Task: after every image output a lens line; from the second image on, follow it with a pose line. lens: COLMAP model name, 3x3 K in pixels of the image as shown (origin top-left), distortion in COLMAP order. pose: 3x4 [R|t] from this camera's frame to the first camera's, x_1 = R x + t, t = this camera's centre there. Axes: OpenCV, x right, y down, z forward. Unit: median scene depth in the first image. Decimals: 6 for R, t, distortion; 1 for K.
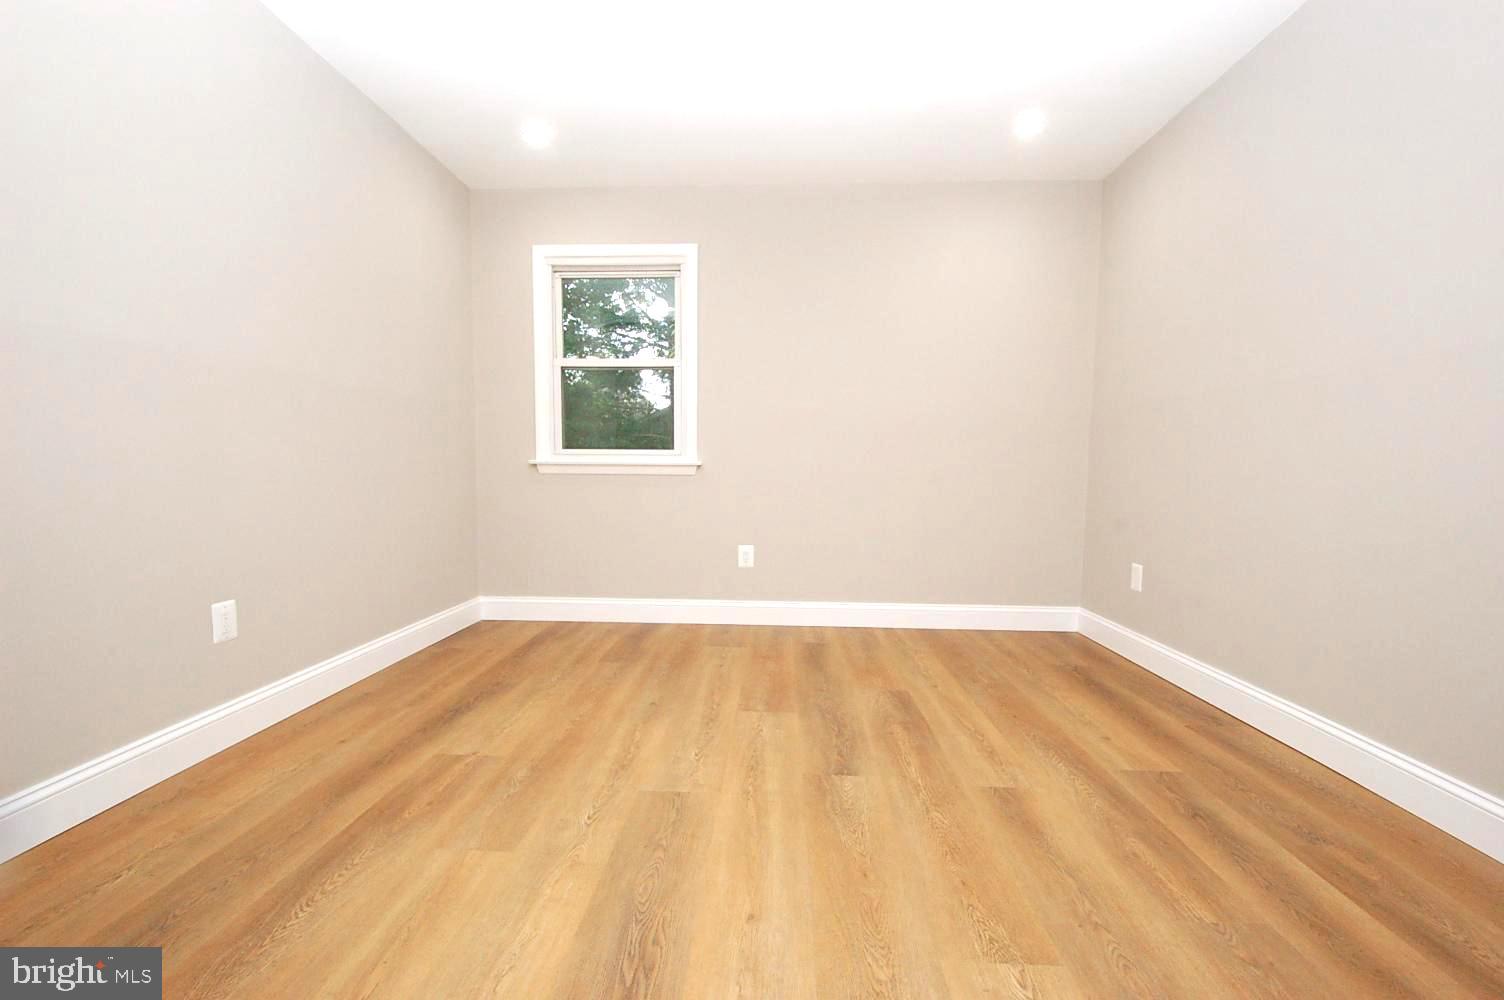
lens RADIAL K [[668.2, 0, 743.5], [0, 668.2, 525.4], [0, 0, 1]] dist [0.002842, -0.020214]
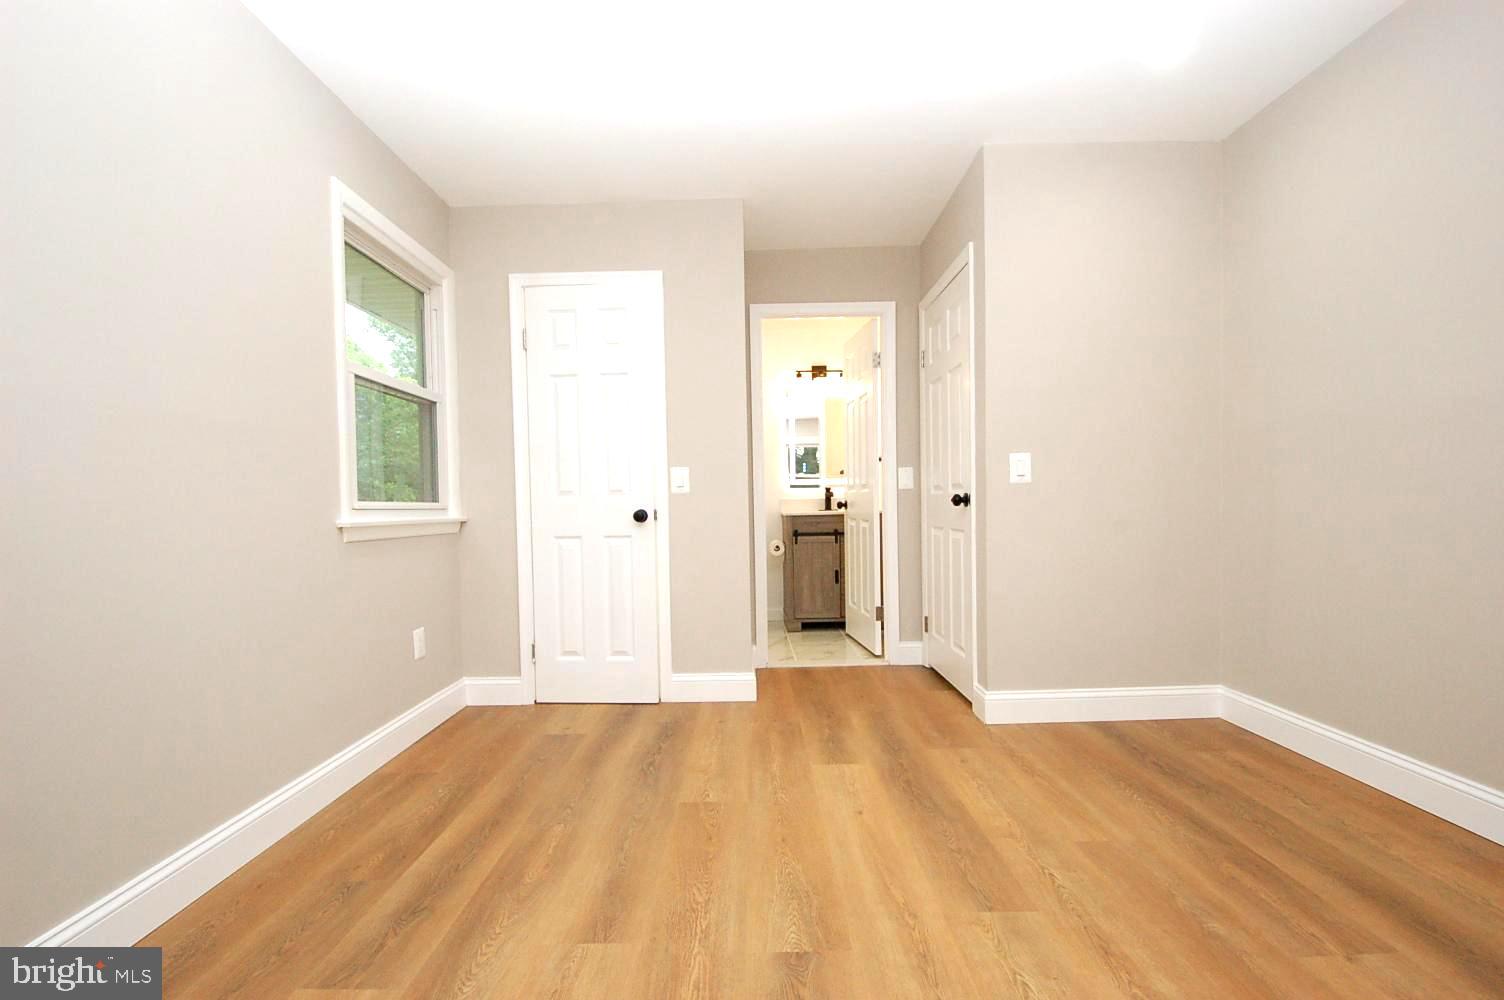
lens RADIAL K [[668.2, 0, 743.5], [0, 668.2, 525.4], [0, 0, 1]] dist [0.002842, -0.020214]
pose [[-0.998720, 0.015827, -0.048040, 0.264274], [0.010163, 0.993205, 0.115935, -0.197389], [0.049549, 0.115298, -0.992094, 1.872853]]
